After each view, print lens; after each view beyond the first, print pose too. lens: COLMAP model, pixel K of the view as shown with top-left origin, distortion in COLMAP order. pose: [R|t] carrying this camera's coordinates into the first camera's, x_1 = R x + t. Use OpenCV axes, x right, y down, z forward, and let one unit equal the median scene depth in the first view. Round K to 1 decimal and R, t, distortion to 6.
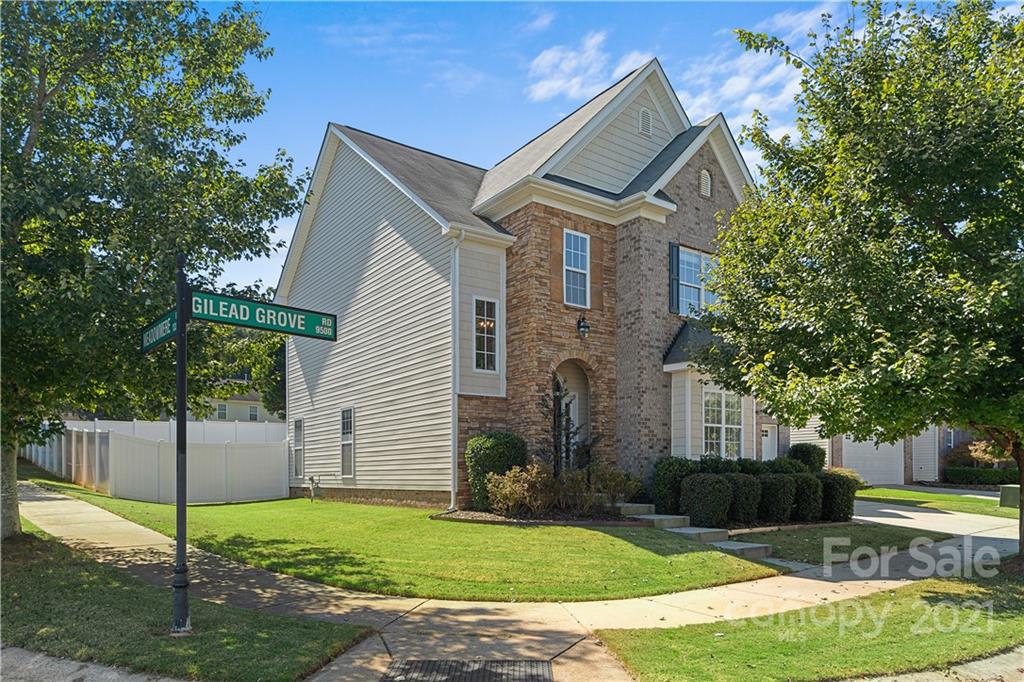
lens RADIAL K [[664.2, 0, 512.0], [0, 664.2, 341.0], [0, 0, 1]] dist [-0.000537, 0.000167]
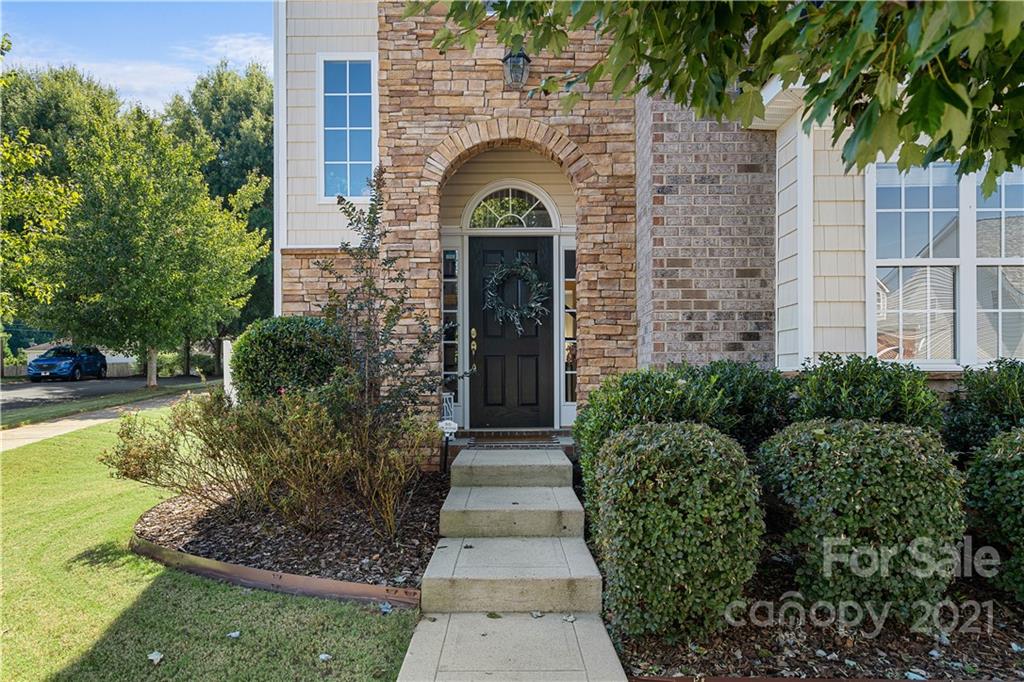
lens RADIAL K [[664.2, 0, 512.0], [0, 664.2, 341.0], [0, 0, 1]] dist [-0.000537, 0.000167]
pose [[0.811026, -0.038858, -0.583718, 0.339922], [0.116994, 0.988408, 0.096754, 0.113034], [0.573192, -0.146761, 0.806171, 0.632165]]
